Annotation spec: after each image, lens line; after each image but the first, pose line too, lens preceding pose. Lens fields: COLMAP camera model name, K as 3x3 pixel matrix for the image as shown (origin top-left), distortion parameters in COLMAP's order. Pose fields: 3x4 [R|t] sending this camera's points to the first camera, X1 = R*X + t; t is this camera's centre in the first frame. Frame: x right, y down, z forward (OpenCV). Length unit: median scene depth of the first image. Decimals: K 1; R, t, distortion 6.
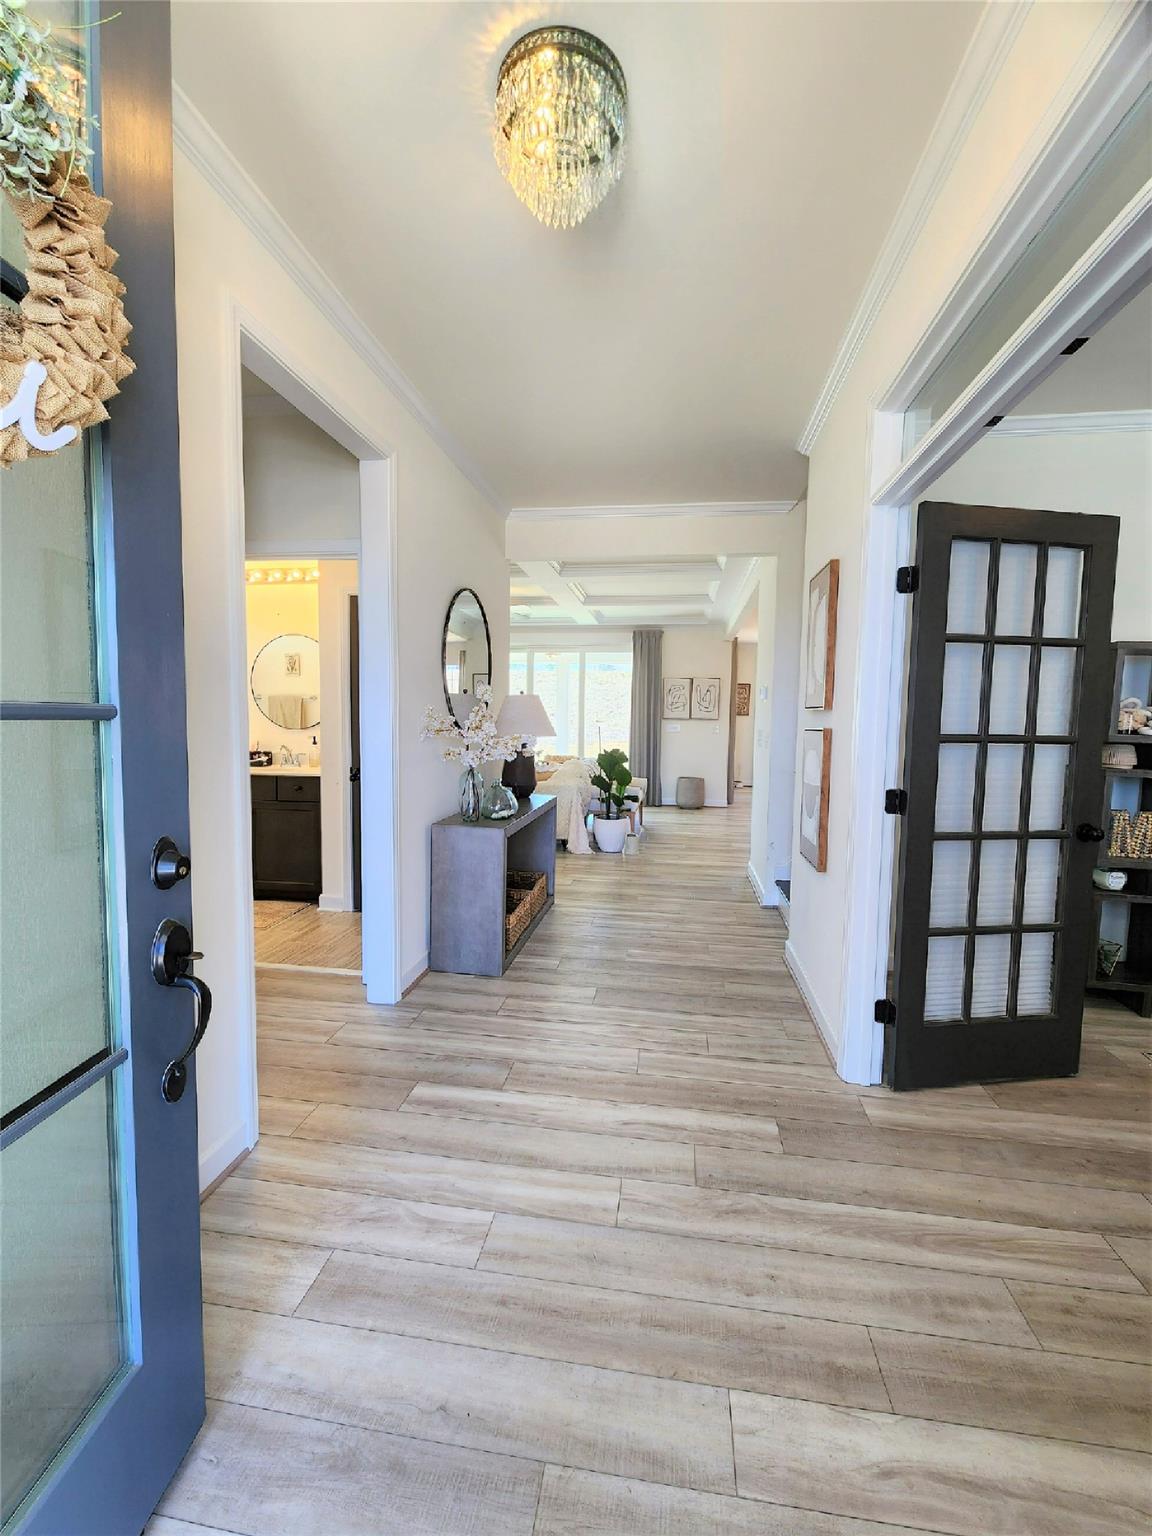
lens RADIAL K [[635.2, 0, 590.4], [0, 635.2, 778.8], [0, 0, 1]] dist [0.002425, -0.001715]
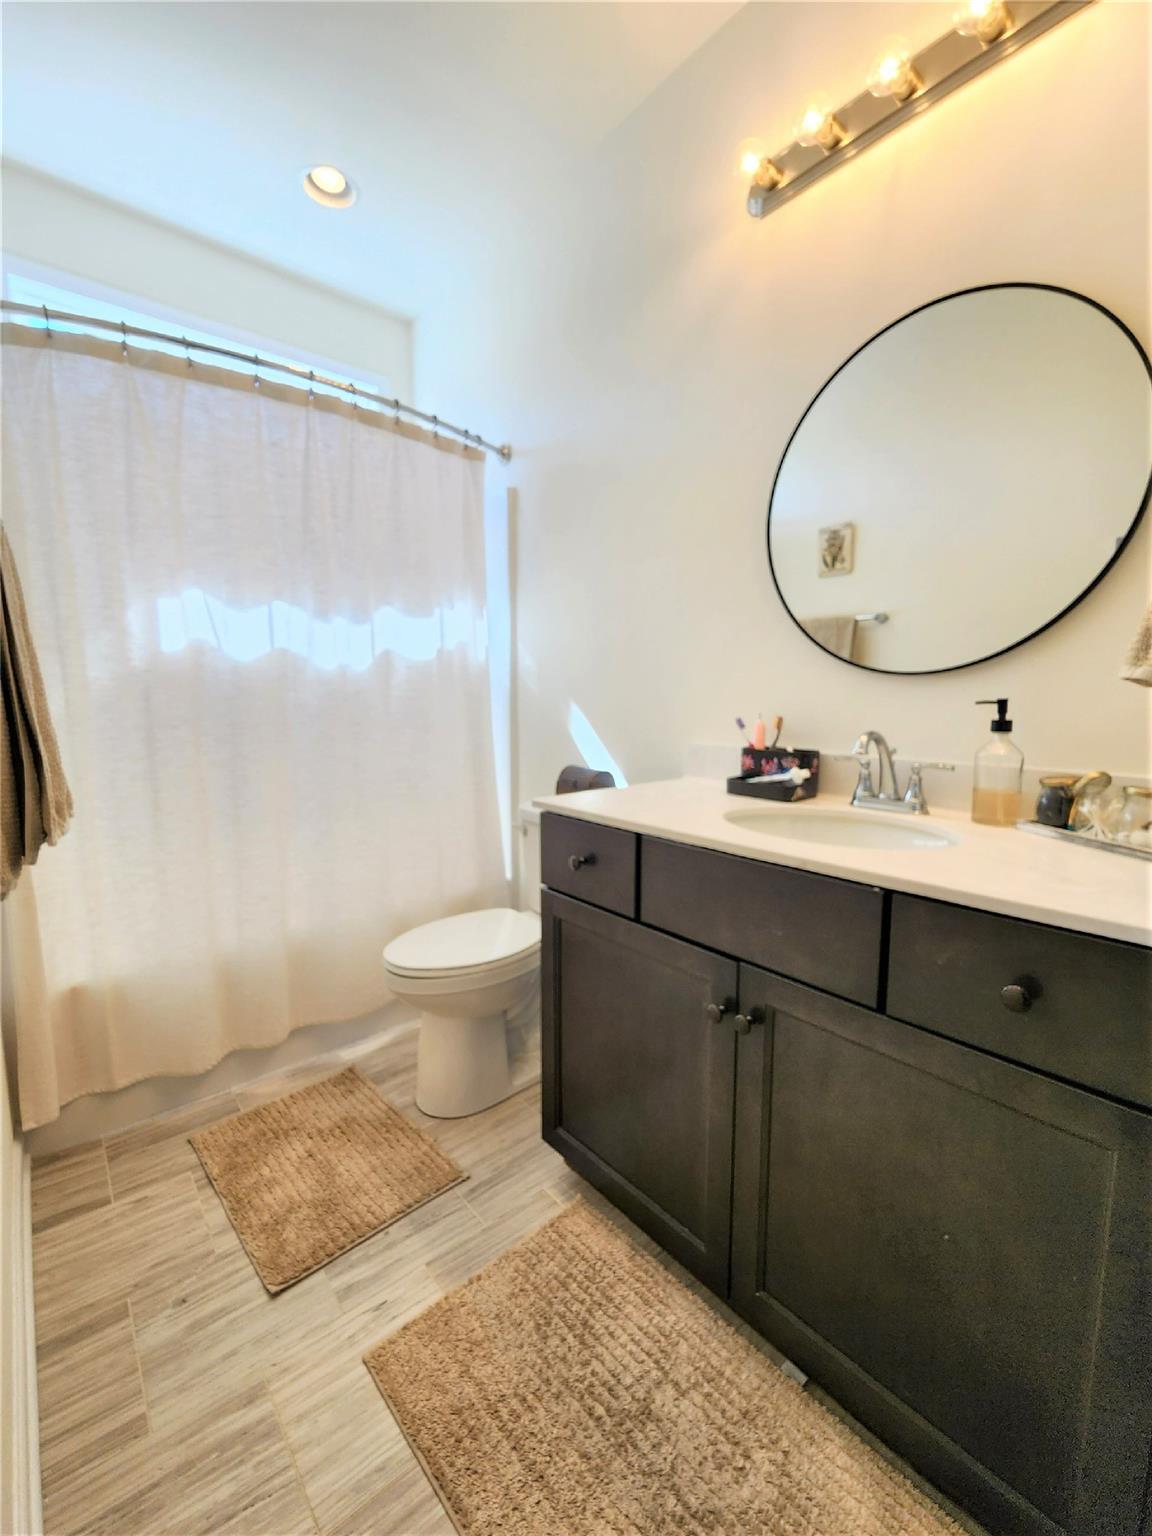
lens RADIAL K [[635.2, 0, 574.6], [0, 635.2, 771.4], [0, 0, 1]] dist [0.002425, -0.001715]
pose [[0.752455, 0.068019, -0.655122, -0.343994], [-0.055128, 0.997667, 0.040265, -0.034462], [0.656333, 0.005818, 0.754449, 0.613107]]
